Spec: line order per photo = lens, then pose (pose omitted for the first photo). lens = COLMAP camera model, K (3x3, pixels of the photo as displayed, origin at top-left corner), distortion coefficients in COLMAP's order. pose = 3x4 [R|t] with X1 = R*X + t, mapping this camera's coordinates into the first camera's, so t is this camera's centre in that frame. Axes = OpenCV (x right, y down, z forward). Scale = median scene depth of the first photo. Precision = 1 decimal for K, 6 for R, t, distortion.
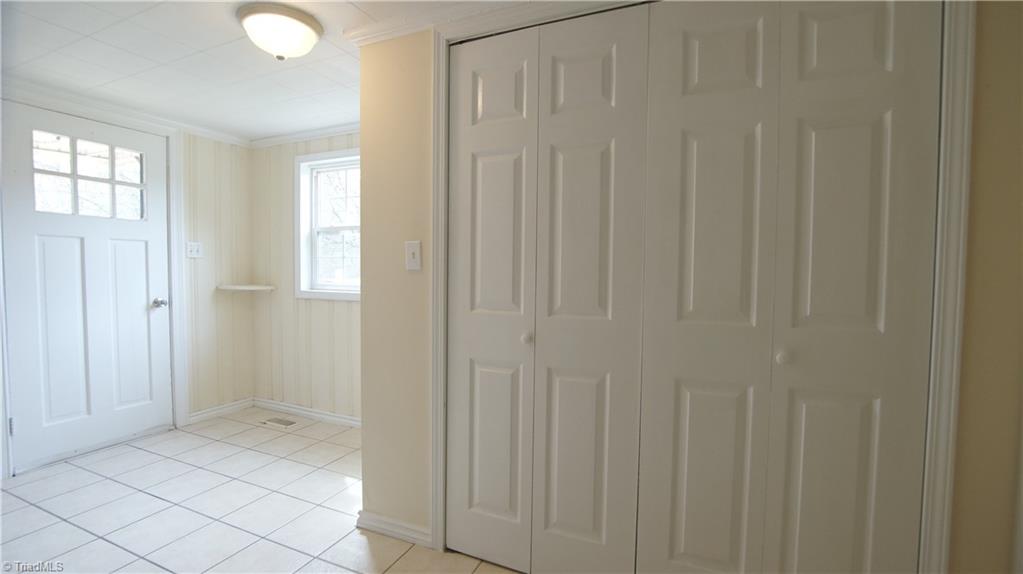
lens RADIAL K [[456.2, 0, 513.6], [0, 456.2, 286.3], [0, 0, 1]] dist [-0.032374, 0.002949]
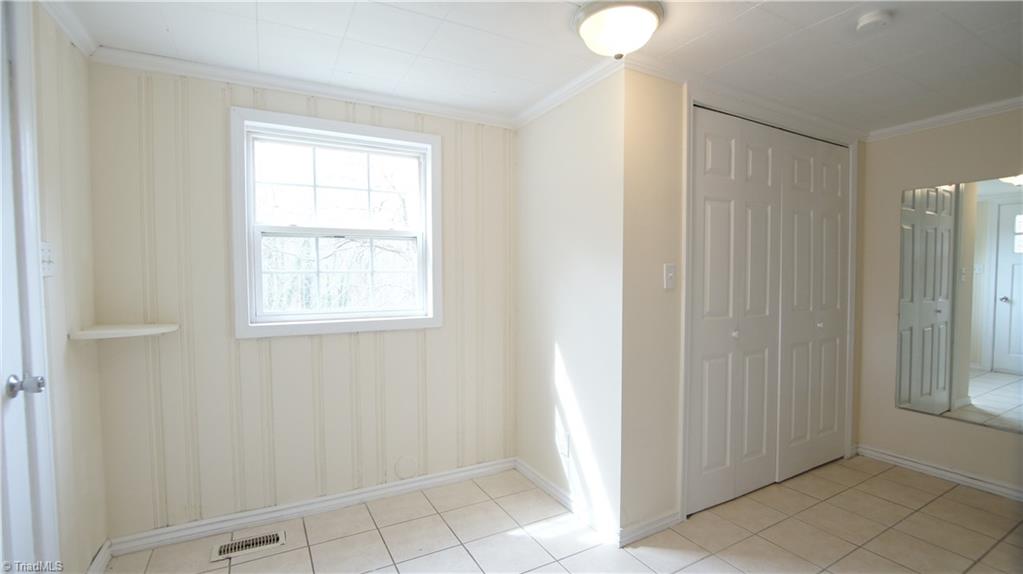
lens RADIAL K [[456.2, 0, 491.1], [0, 456.2, 295.2], [0, 0, 1]] dist [-0.032374, 0.002949]
pose [[0.611938, -0.047349, 0.789487, -0.786811], [0.041292, 0.998758, 0.027894, -0.038695], [-0.789827, 0.015530, 0.613133, 0.372765]]
